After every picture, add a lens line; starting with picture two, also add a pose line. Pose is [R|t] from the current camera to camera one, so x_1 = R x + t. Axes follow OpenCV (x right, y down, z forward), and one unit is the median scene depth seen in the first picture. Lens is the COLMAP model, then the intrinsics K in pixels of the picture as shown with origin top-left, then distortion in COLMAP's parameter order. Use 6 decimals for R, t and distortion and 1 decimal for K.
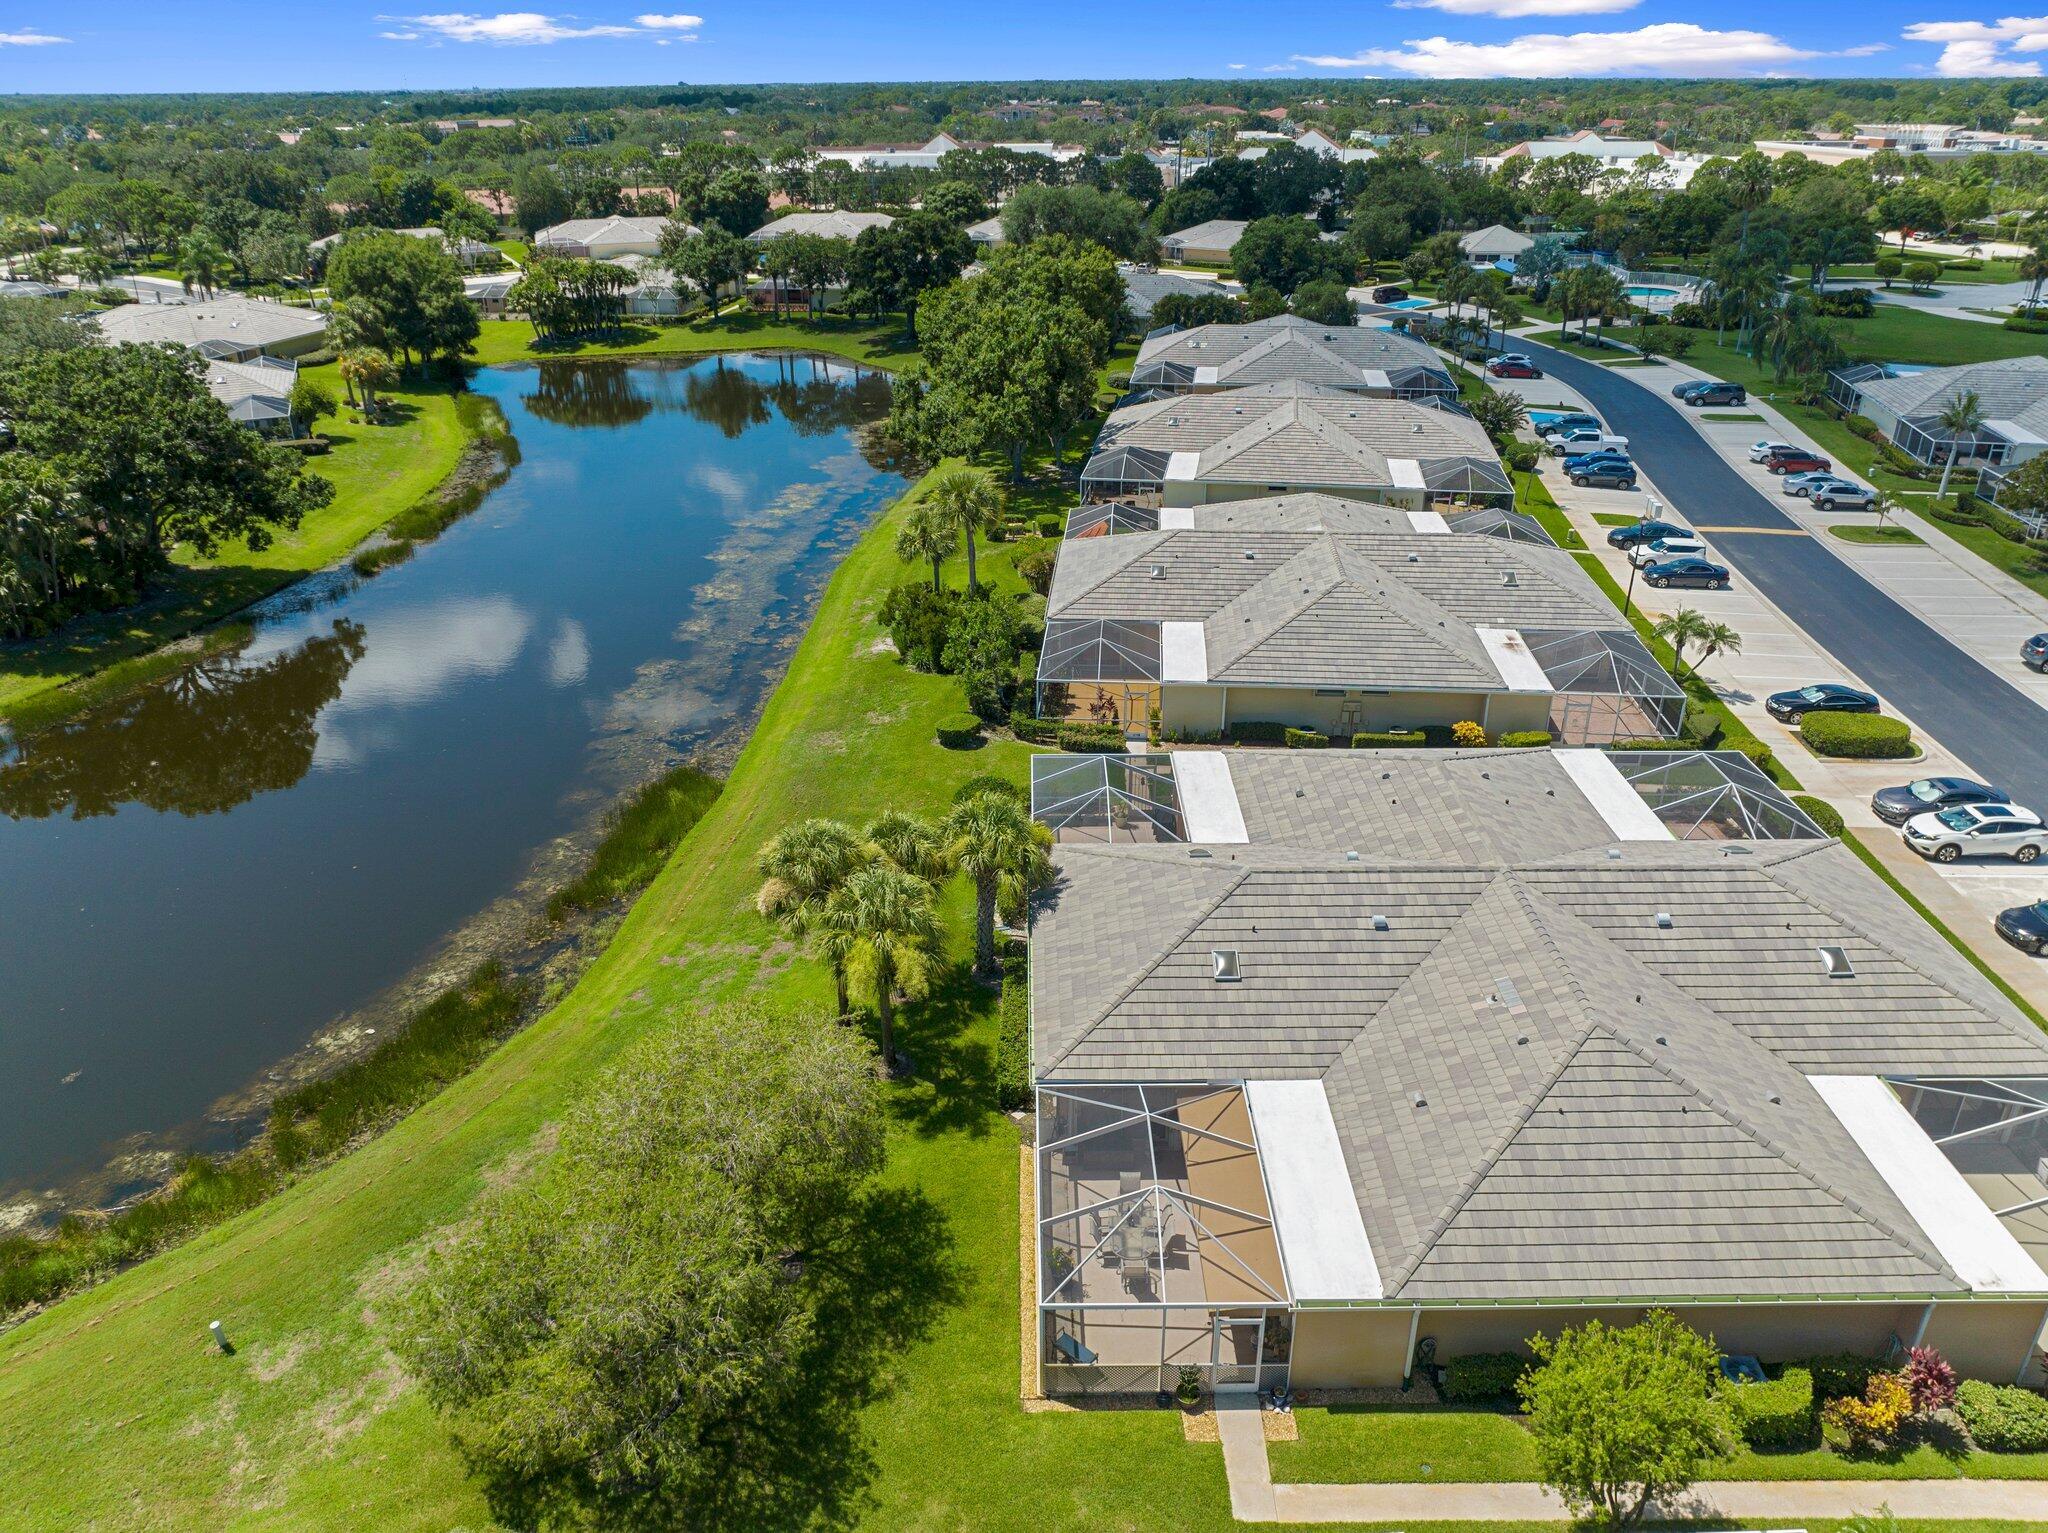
lens RADIAL K [[1437.9, 0, 1024.0], [0, 1437.9, 766.5], [0, 0, 1]] dist [-0.026875, 0.005172]
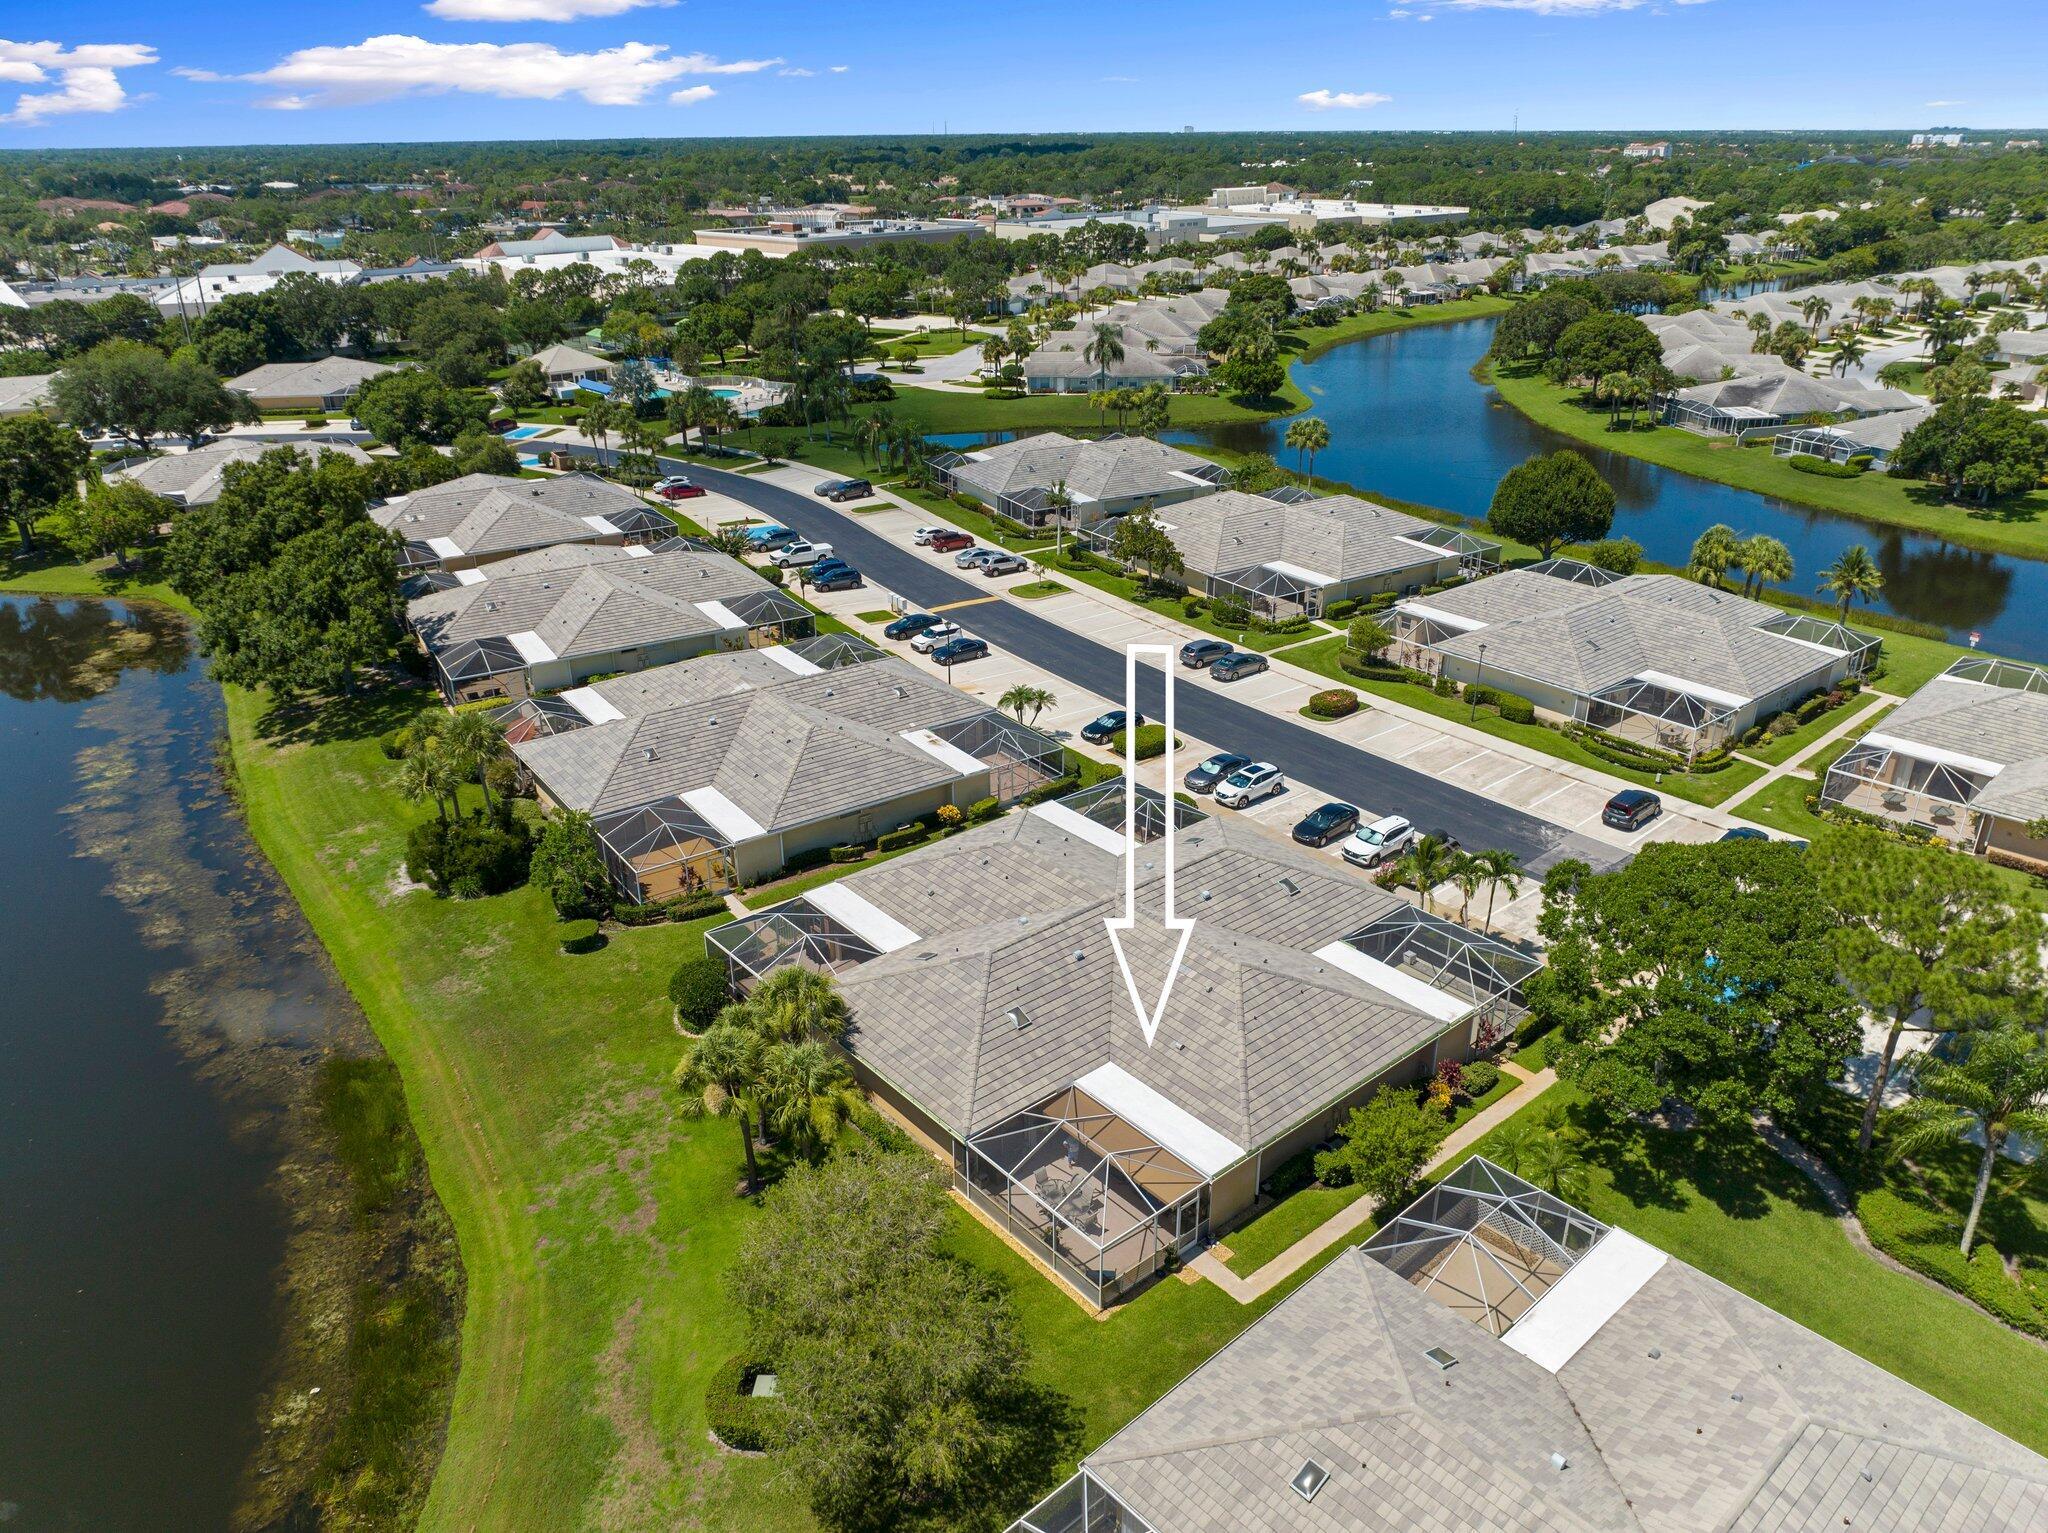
lens RADIAL K [[1427.6, 0, 1024.0], [0, 1427.6, 766.5], [0, 0, 1]] dist [0.006268, -0.049660]
pose [[0.761876, -0.262465, 0.592163, -0.346794], [0.281986, 0.957441, 0.061564, -0.104667], [-0.583120, 0.120077, 0.803463, -0.115543]]
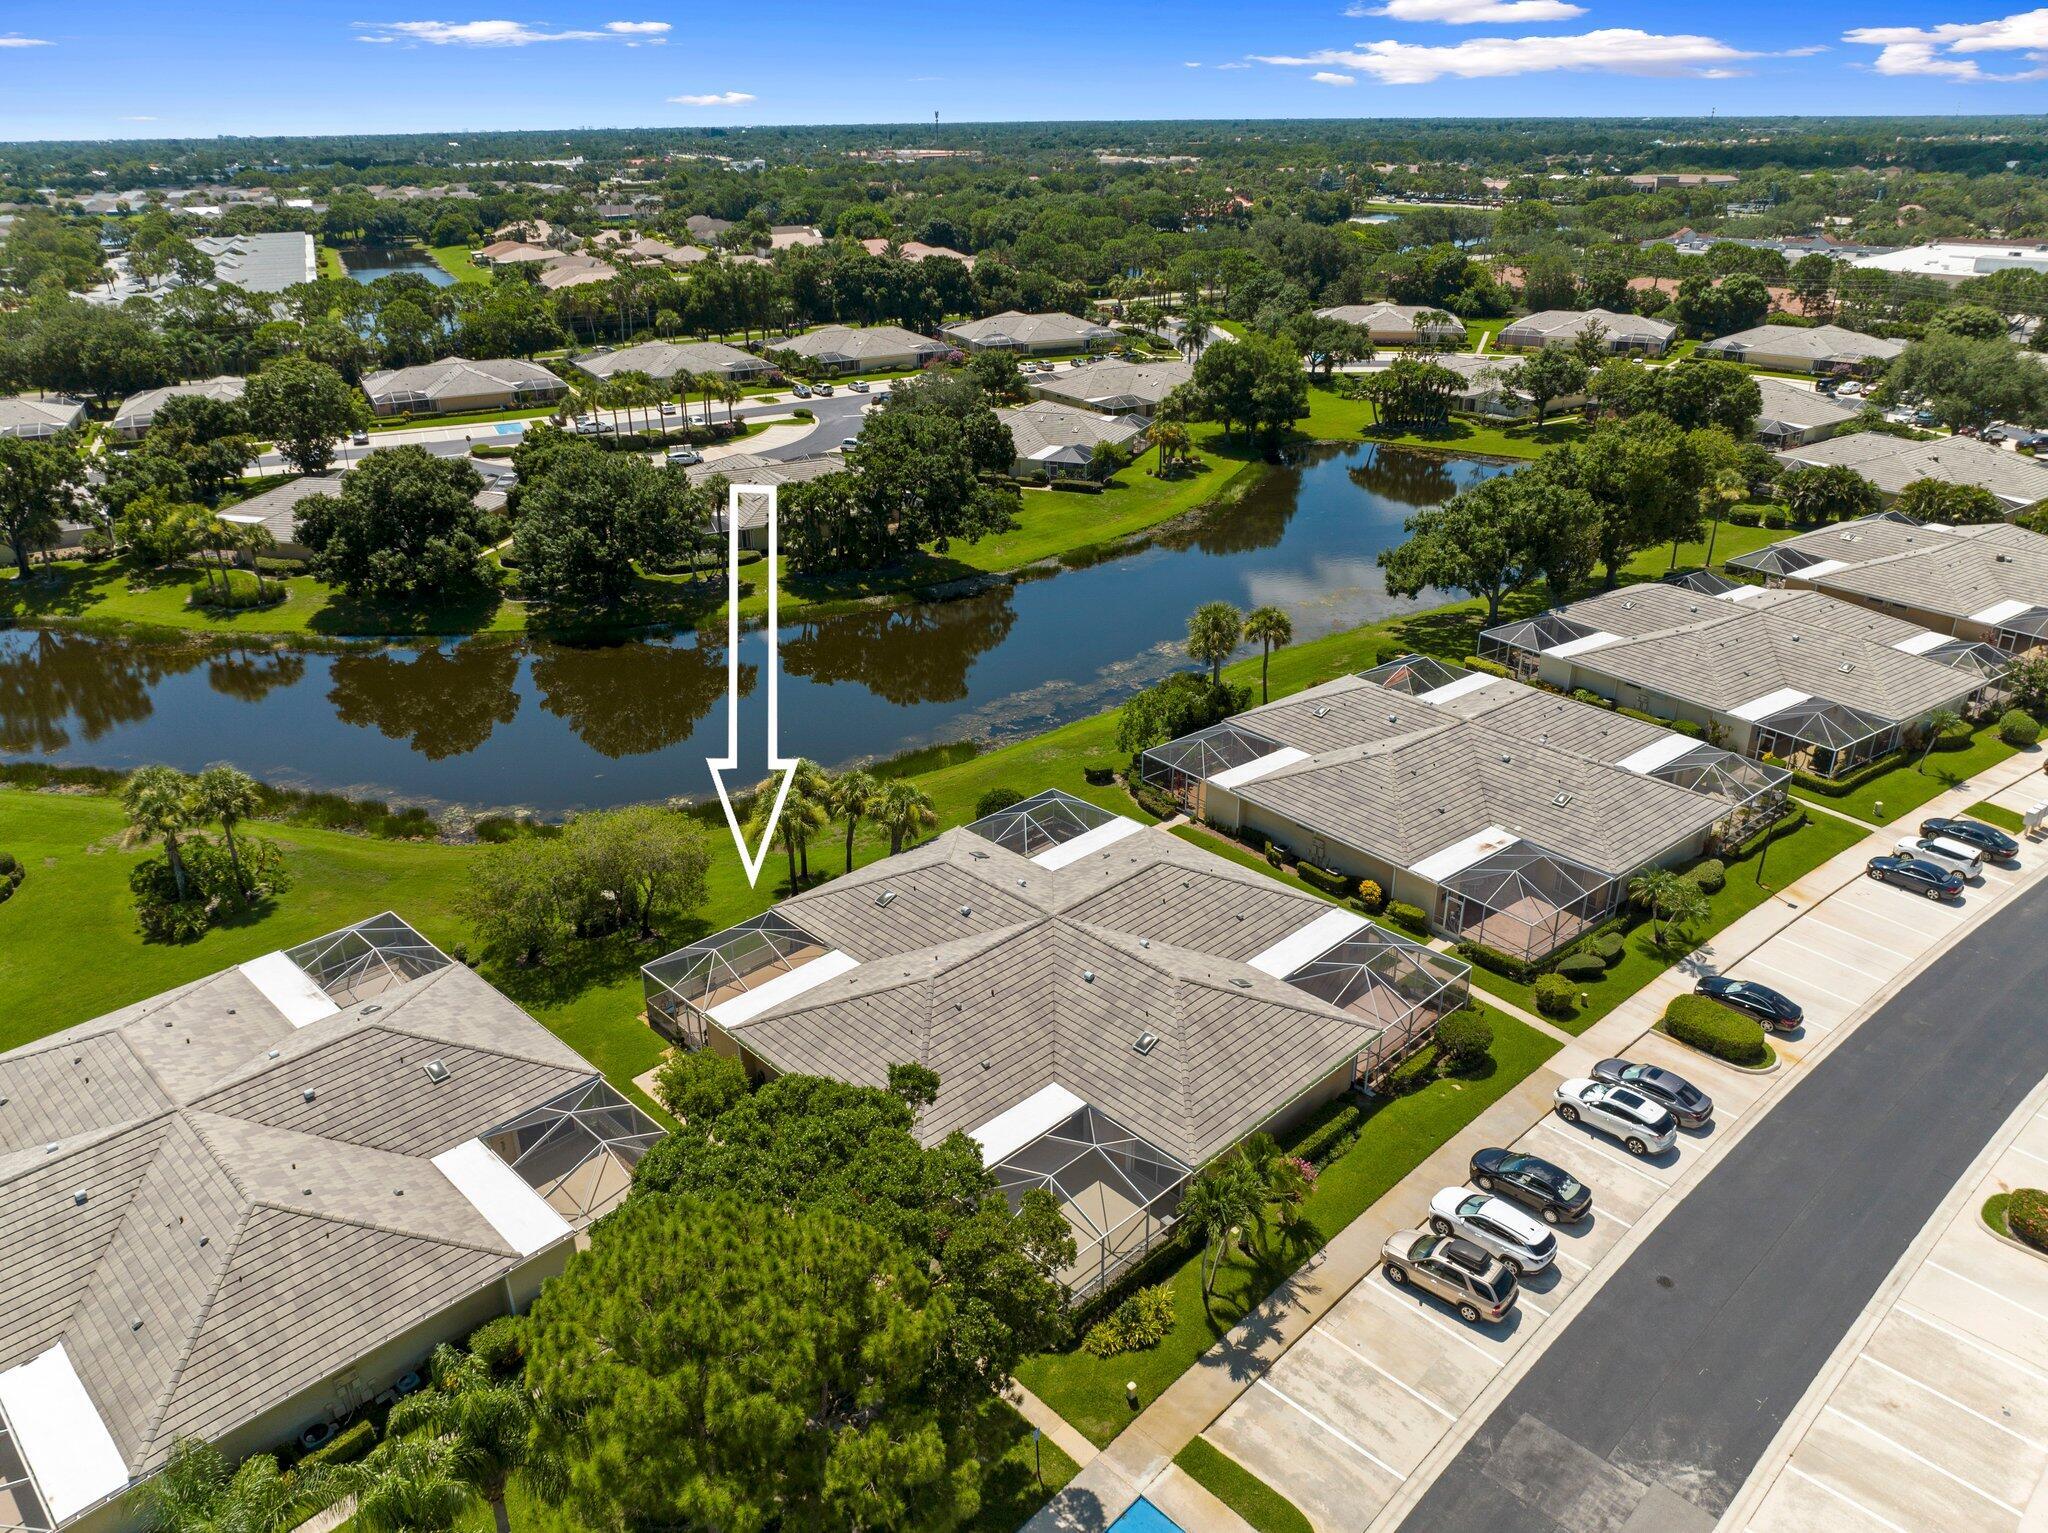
lens RADIAL K [[1452.2, 0, 1024.0], [0, 1452.2, 766.5], [0, 0, 1]] dist [-0.023322, 0.000889]
pose [[0.691754, 0.295066, -0.659100, 0.725835], [-0.305846, 0.946521, 0.102740, -0.131277], [0.654167, 0.130513, 0.745005, -0.126537]]
